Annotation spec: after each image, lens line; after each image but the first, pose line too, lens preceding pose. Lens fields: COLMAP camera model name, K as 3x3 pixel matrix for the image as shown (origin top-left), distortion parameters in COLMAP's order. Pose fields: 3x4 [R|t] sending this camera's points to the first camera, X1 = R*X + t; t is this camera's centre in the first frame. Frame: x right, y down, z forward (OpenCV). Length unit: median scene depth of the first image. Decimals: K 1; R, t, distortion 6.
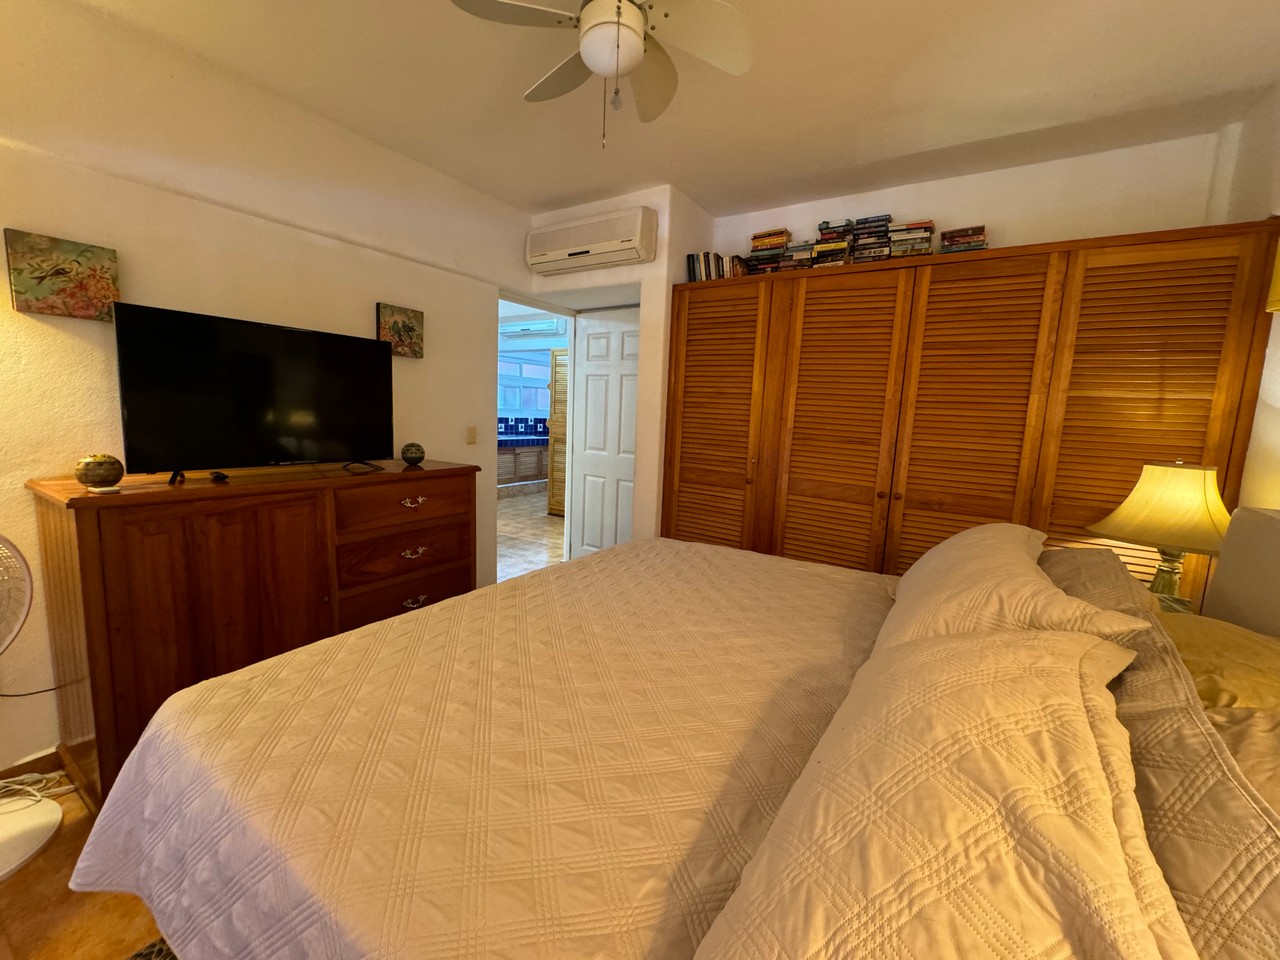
lens RADIAL K [[530.1, 0, 641.8], [0, 530.1, 484.4], [0, 0, 1]] dist [-0.001832, -0.000234]
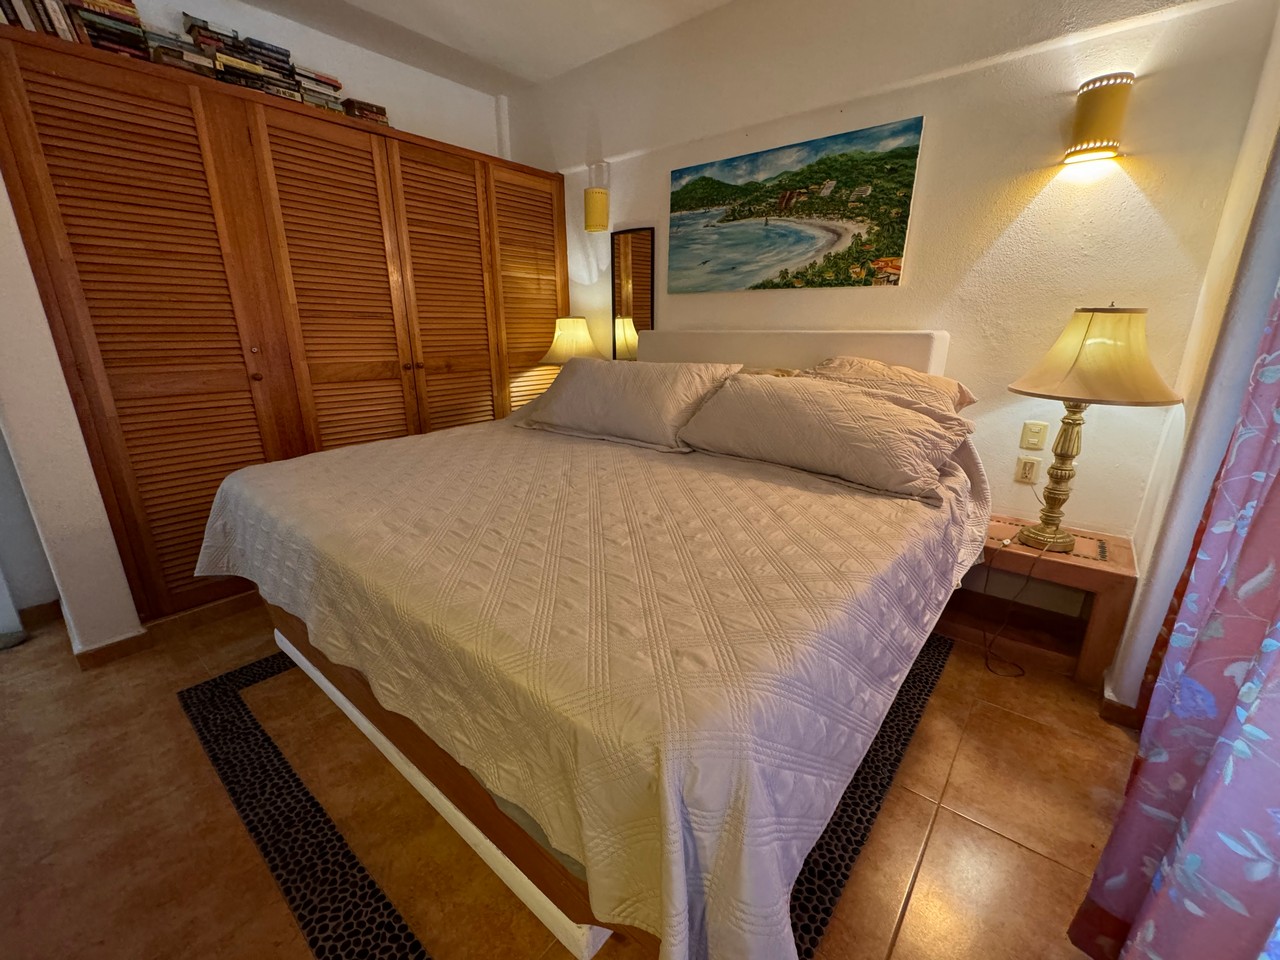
lens RADIAL K [[530.1, 0, 641.8], [0, 530.1, 484.4], [0, 0, 1]] dist [-0.001832, -0.000234]
pose [[0.116741, -0.326078, 0.938107, -0.560208], [0.144389, 0.940102, 0.308803, -0.018217], [-0.982611, 0.099403, 0.156830, 0.378021]]
